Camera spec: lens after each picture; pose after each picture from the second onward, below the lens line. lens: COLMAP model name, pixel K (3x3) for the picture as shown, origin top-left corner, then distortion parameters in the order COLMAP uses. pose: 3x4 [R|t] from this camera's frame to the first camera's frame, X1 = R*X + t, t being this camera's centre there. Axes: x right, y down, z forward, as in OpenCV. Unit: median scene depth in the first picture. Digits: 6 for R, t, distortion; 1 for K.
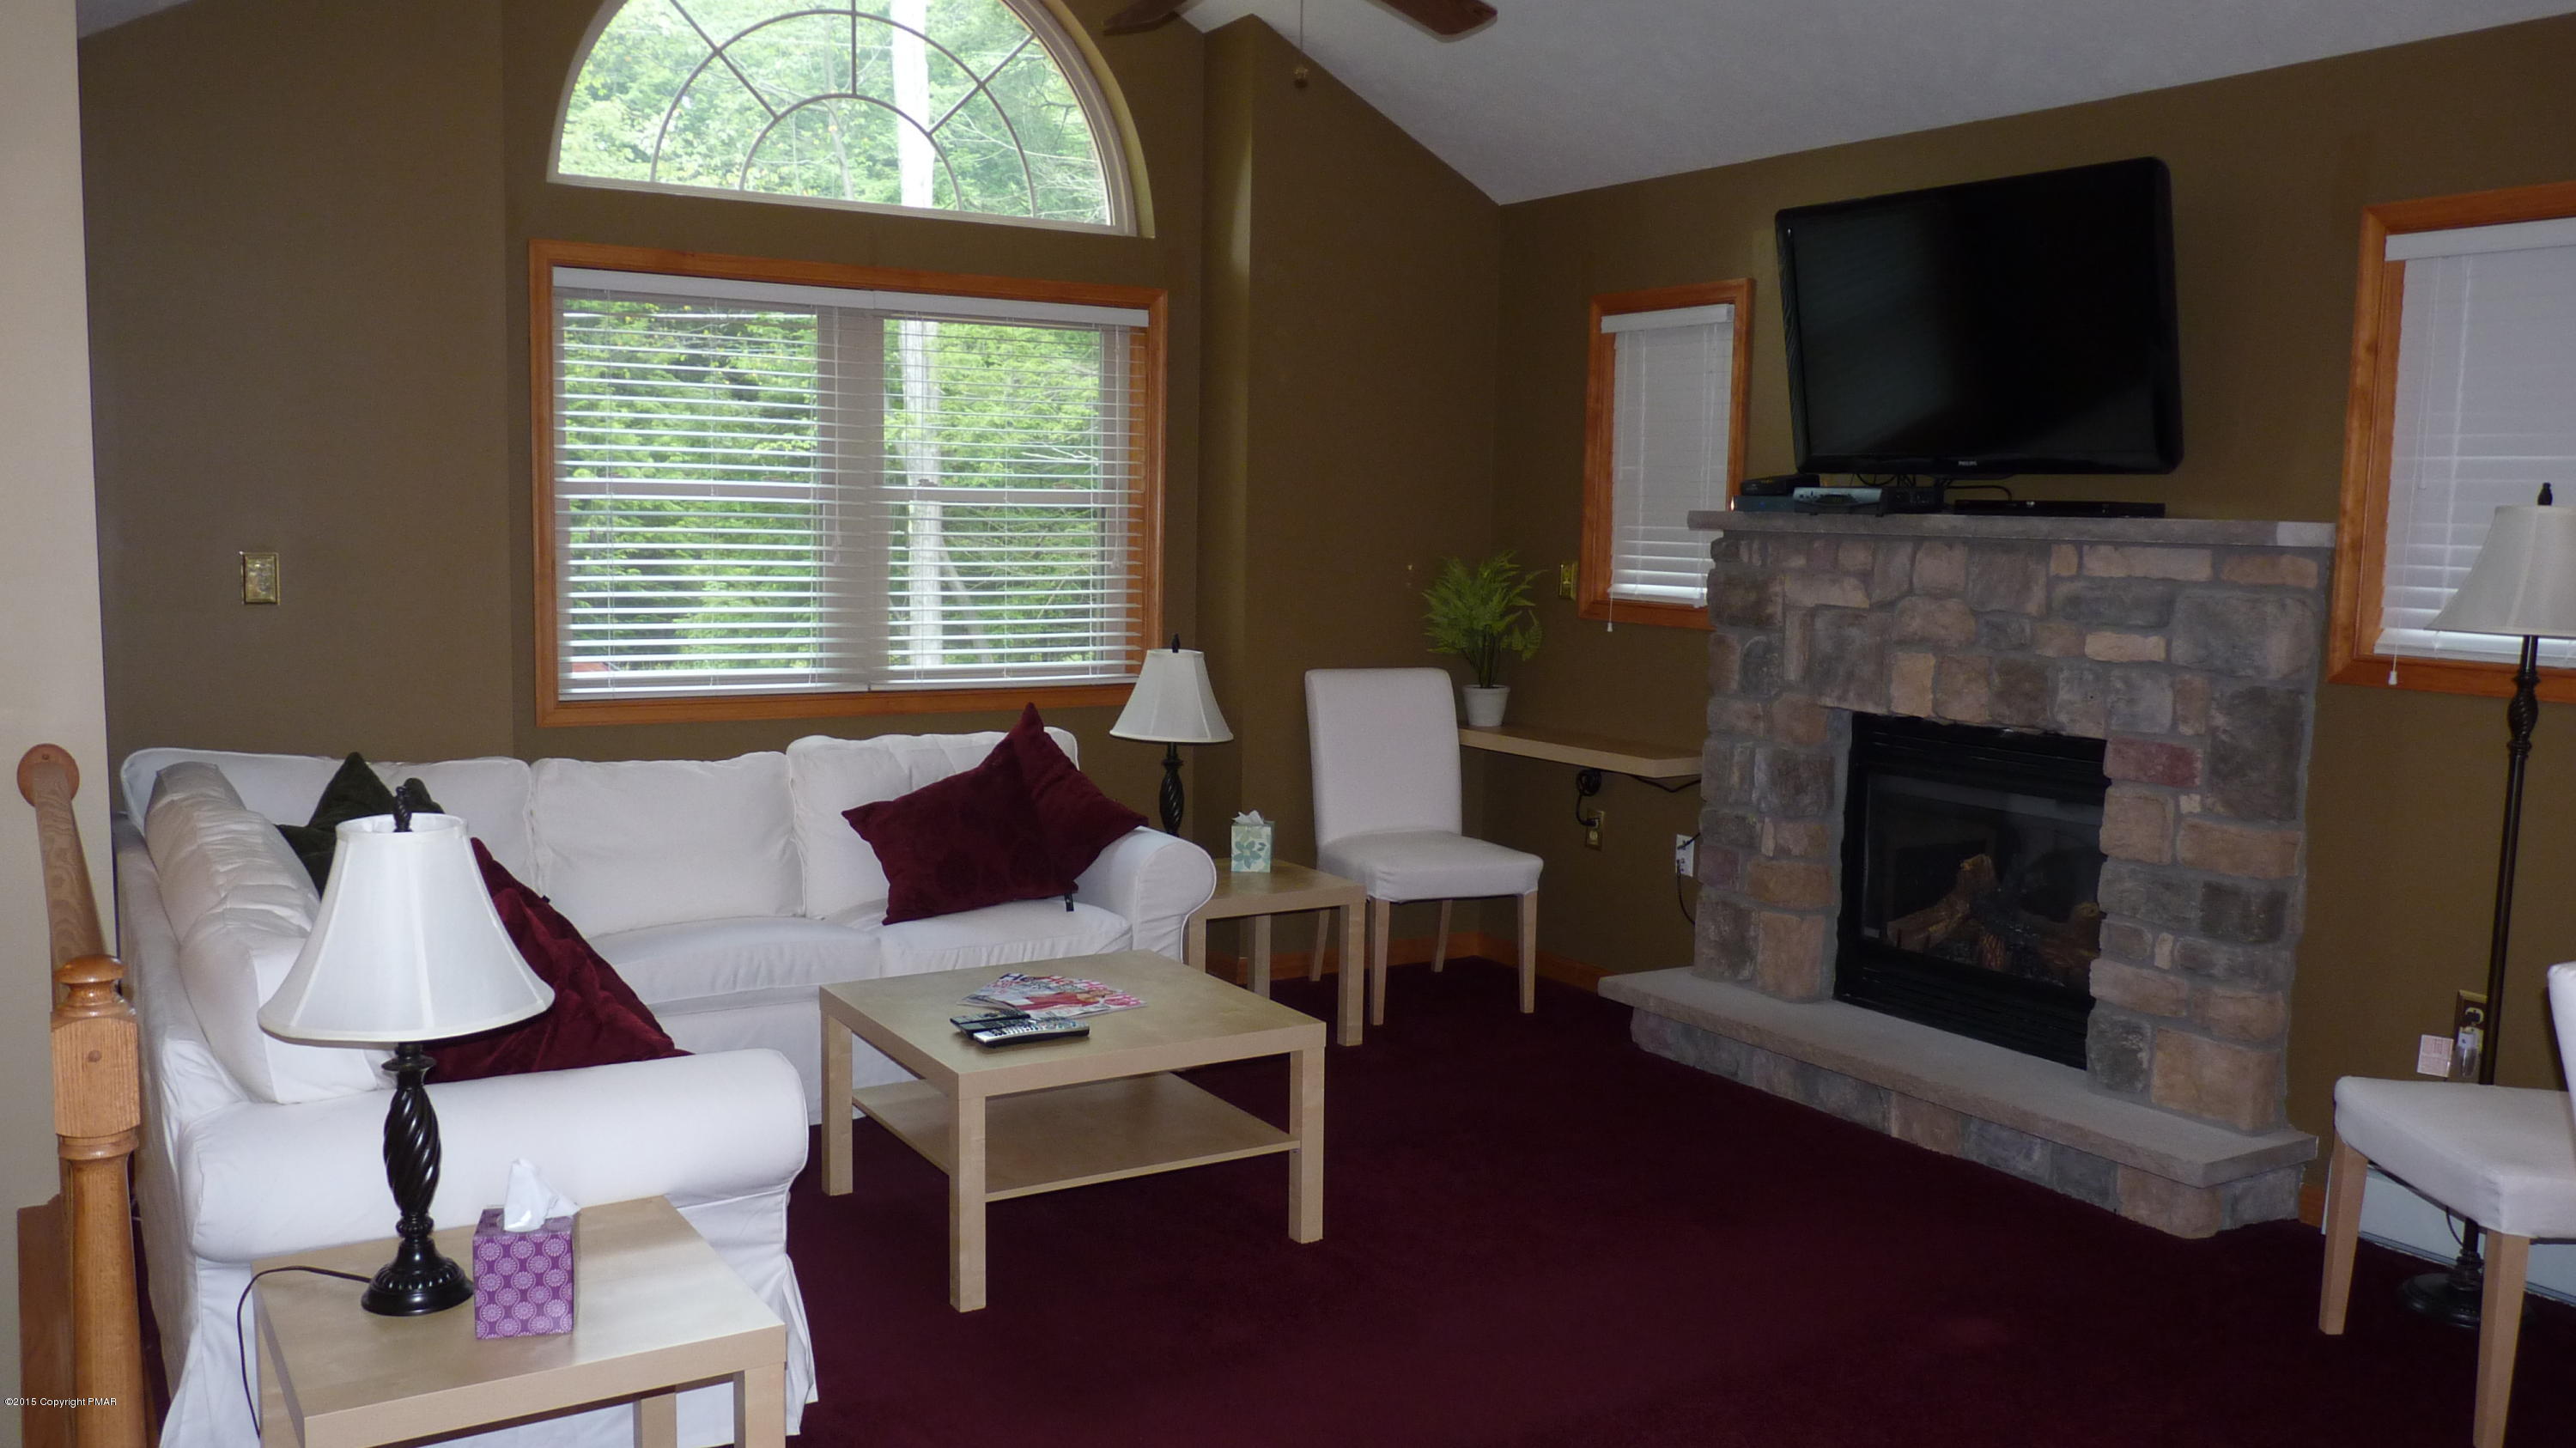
lens RADIAL K [[2067.6, 0, 1292.5], [0, 2067.6, 729.8], [0, 0, 1]] dist [-0.028328, 0.013356]
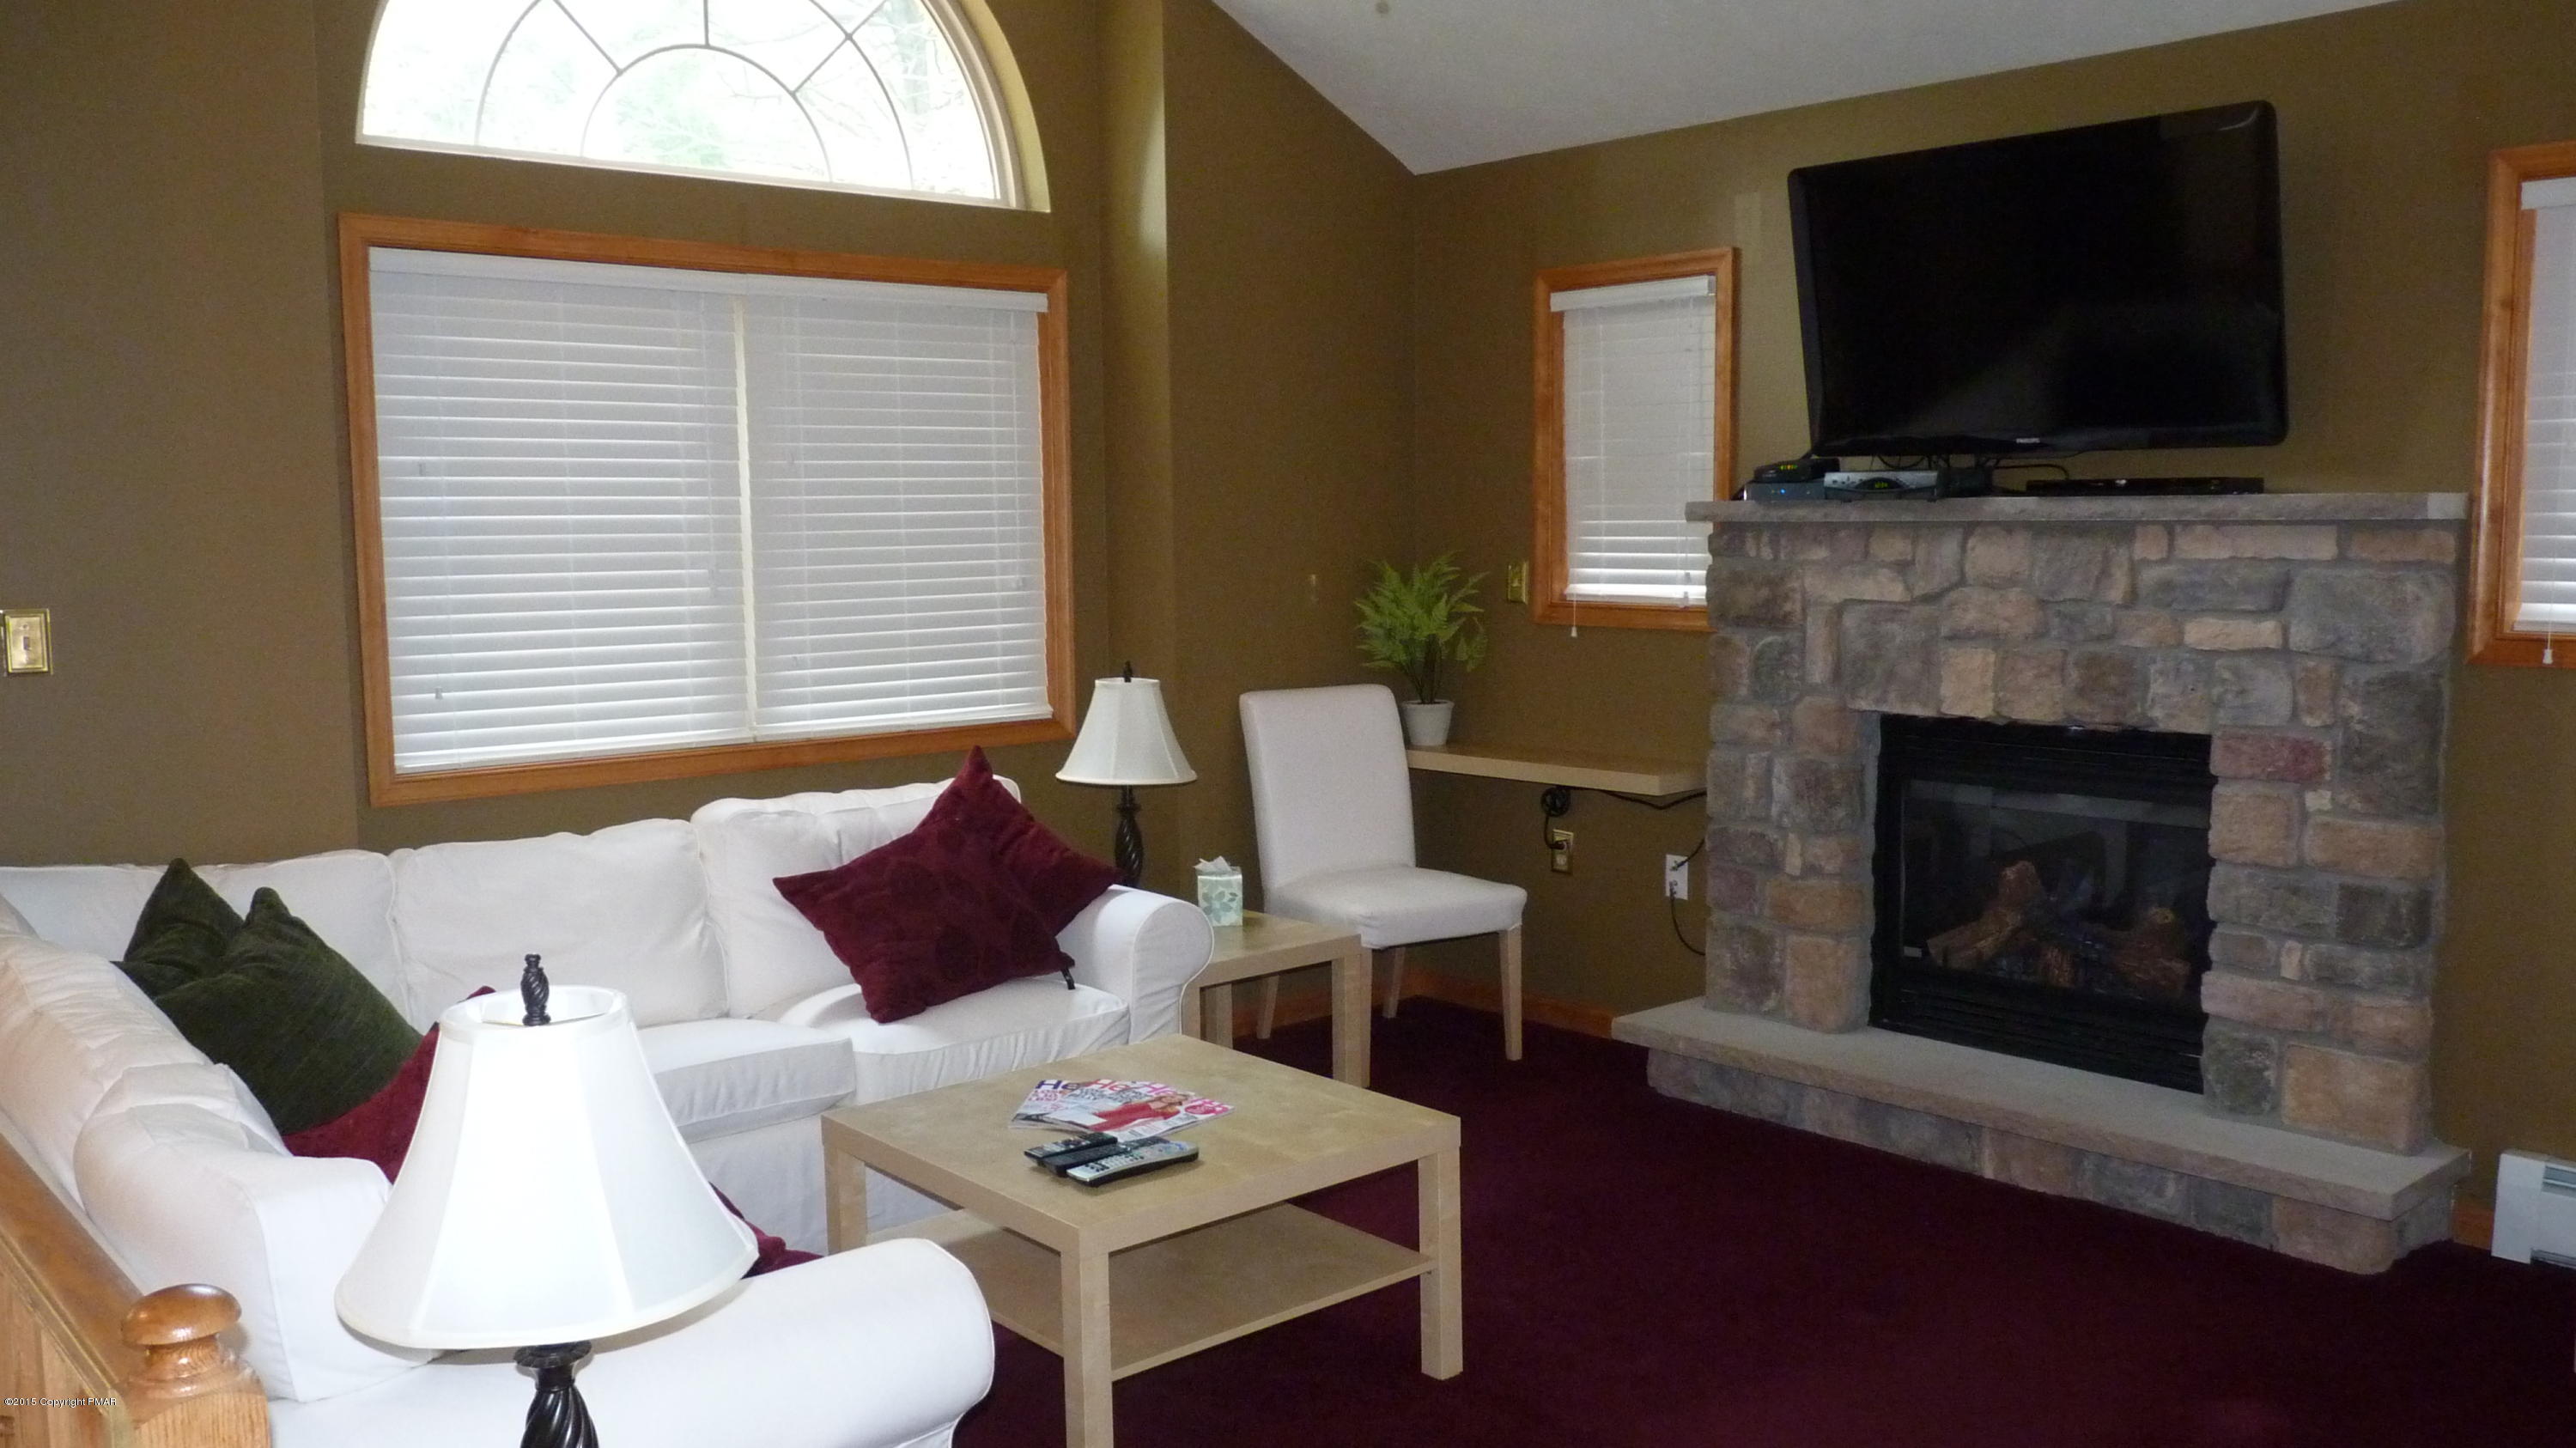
lens RADIAL K [[2067.6, 0, 1294.1], [0, 2067.6, 724.4], [0, 0, 1]] dist [-0.028328, 0.013356]
pose [[0.985828, -0.047333, 0.160945, -0.132328], [0.047924, 0.998851, 0.000212, -0.016559], [-0.160770, 0.007504, 0.986963, 0.129110]]
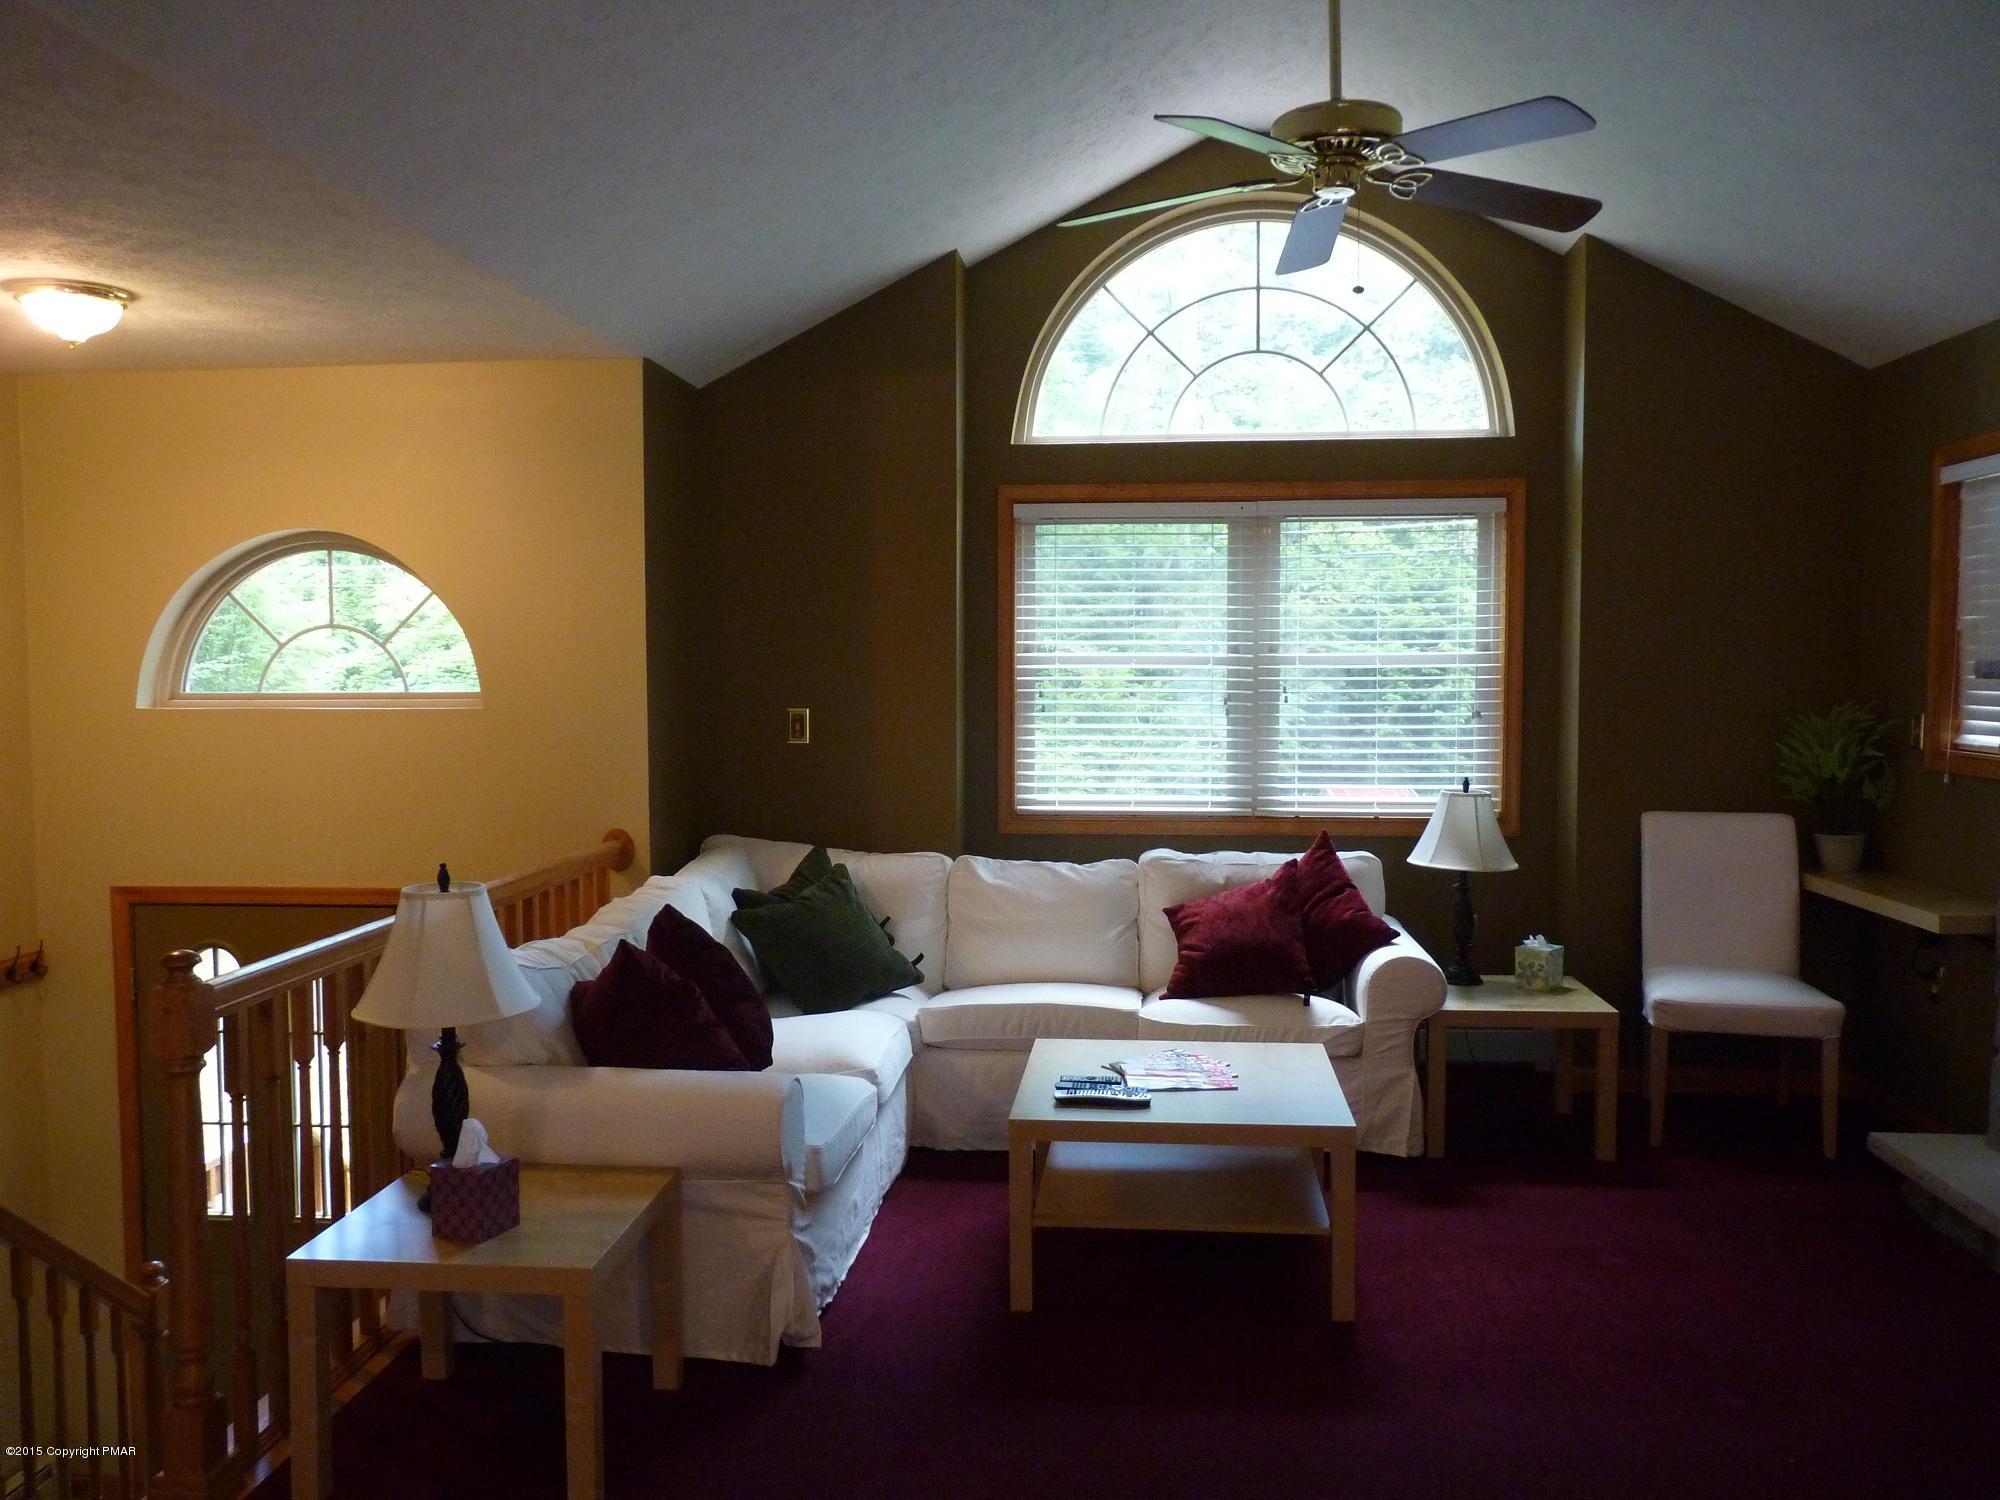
lens RADIAL K [[1607.4, 0, 992.5], [0, 1607.4, 750.9], [0, 0, 1]] dist [-0.021845, 0.004583]
pose [[0.795308, 0.010893, -0.606108, 0.282808], [-0.045829, 0.998058, -0.042199, -0.010883], [0.604471, 0.061338, 0.794262, 0.132087]]
